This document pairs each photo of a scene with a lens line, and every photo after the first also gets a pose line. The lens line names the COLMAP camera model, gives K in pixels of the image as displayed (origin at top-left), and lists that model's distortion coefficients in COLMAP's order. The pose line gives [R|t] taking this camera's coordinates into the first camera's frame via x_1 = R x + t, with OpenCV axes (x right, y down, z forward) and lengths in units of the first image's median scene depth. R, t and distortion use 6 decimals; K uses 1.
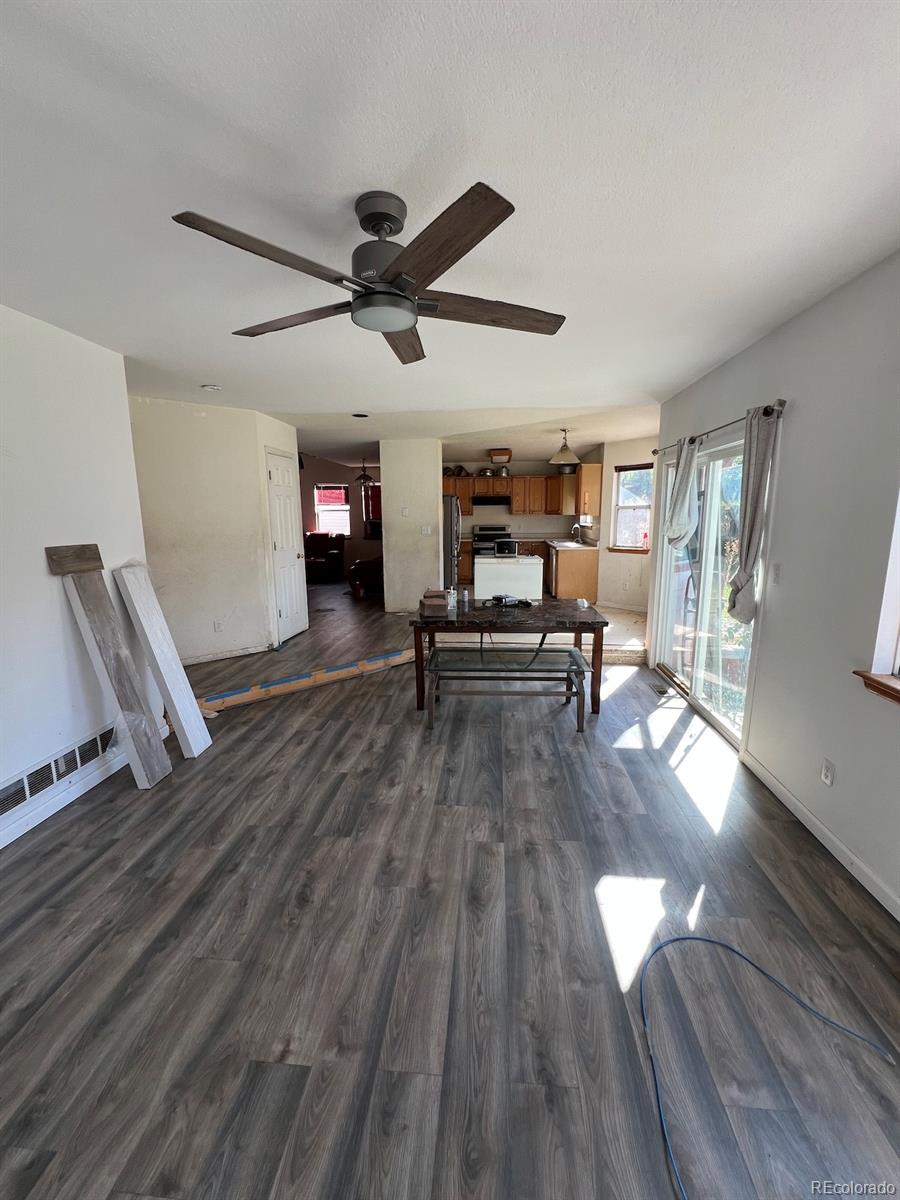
lens RADIAL K [[482.7, 0, 449.3], [0, 482.7, 598.8], [0, 0, 1]] dist [0.001214, 0.000093]
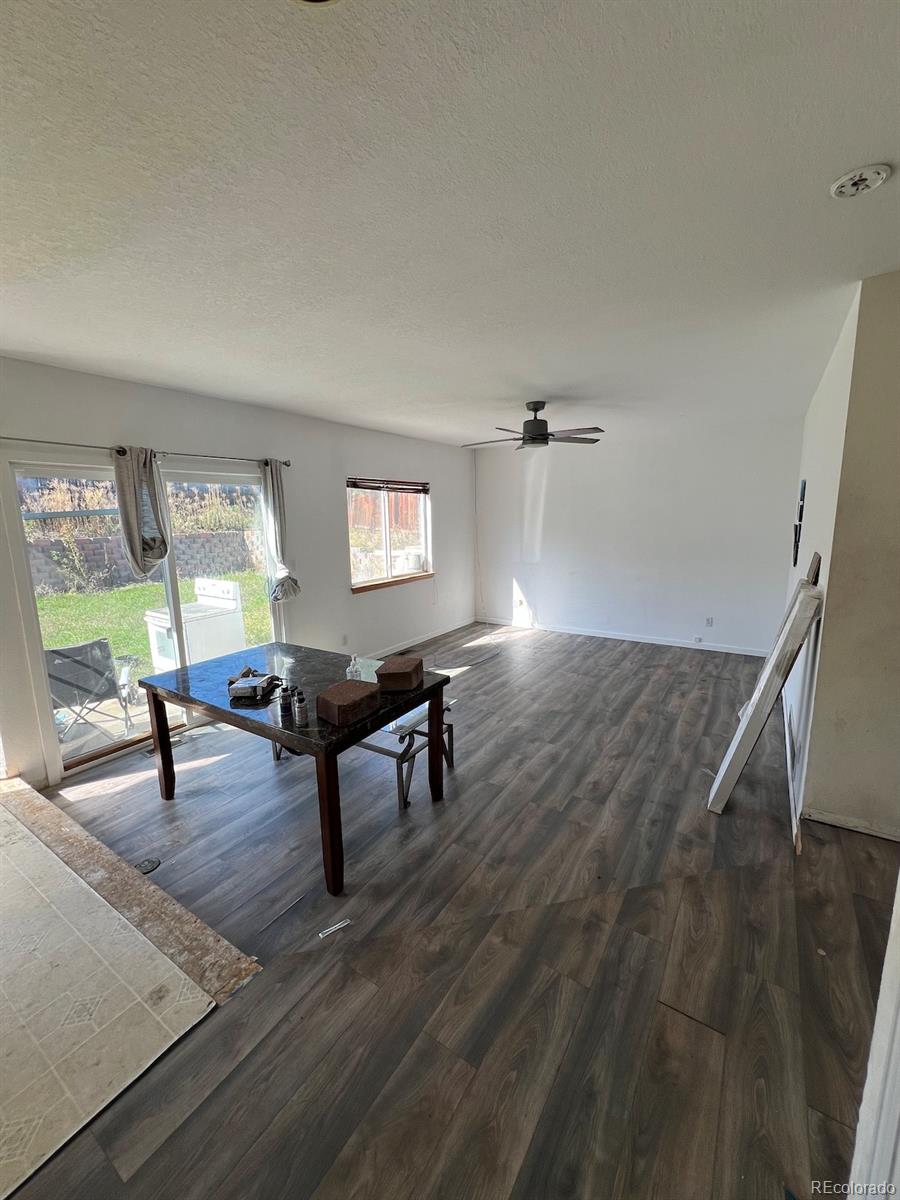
lens RADIAL K [[482.7, 0, 449.3], [0, 482.7, 599.2], [0, 0, 1]] dist [0.001214, 0.000093]
pose [[-0.886765, -0.055036, 0.458933, -0.469617], [0.108084, 0.940669, 0.321651, -0.342623], [-0.449406, 0.334832, -0.828204, 1.781554]]
